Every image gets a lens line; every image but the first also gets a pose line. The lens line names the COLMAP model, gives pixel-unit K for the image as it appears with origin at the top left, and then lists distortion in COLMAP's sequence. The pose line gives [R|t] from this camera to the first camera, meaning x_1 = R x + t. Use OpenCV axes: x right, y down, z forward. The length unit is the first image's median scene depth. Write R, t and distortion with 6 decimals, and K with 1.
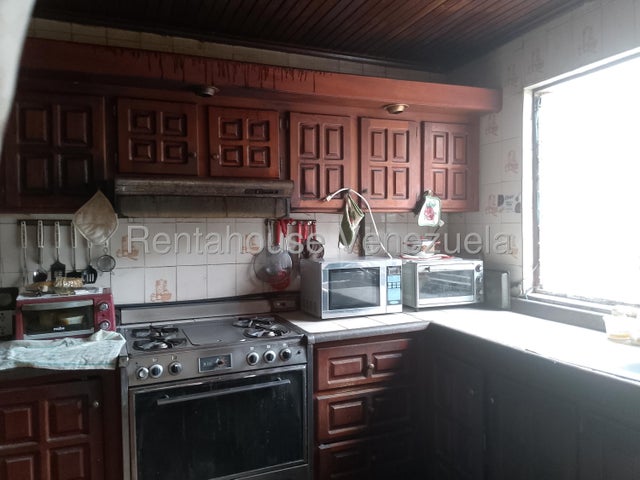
lens RADIAL K [[512.7, 0, 320.0], [0, 512.7, 240.0], [0, 0, 1]] dist [0.116555, -0.175187]
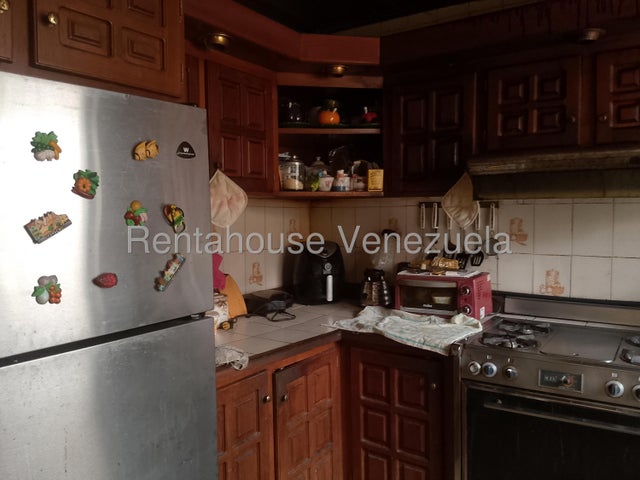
lens RADIAL K [[516.0, 0, 317.1], [0, 516.0, 238.0], [0, 0, 1]] dist [0.115418, -0.183608]
pose [[0.554918, 0.050901, -0.830347, 0.226648], [-0.019271, 0.998645, 0.048339, -0.012783], [0.831682, -0.010822, 0.555147, 0.215440]]
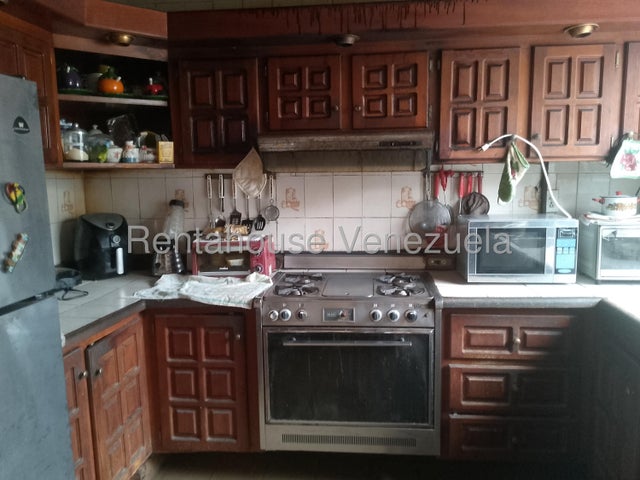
lens RADIAL K [[512.7, 0, 320.0], [0, 512.7, 240.0], [0, 0, 1]] dist [0.116555, -0.175187]
pose [[0.882911, 0.058260, -0.465913, 0.210778], [-0.008198, 0.994034, 0.108763, -0.019910], [0.469470, -0.092209, 0.878121, 0.086039]]
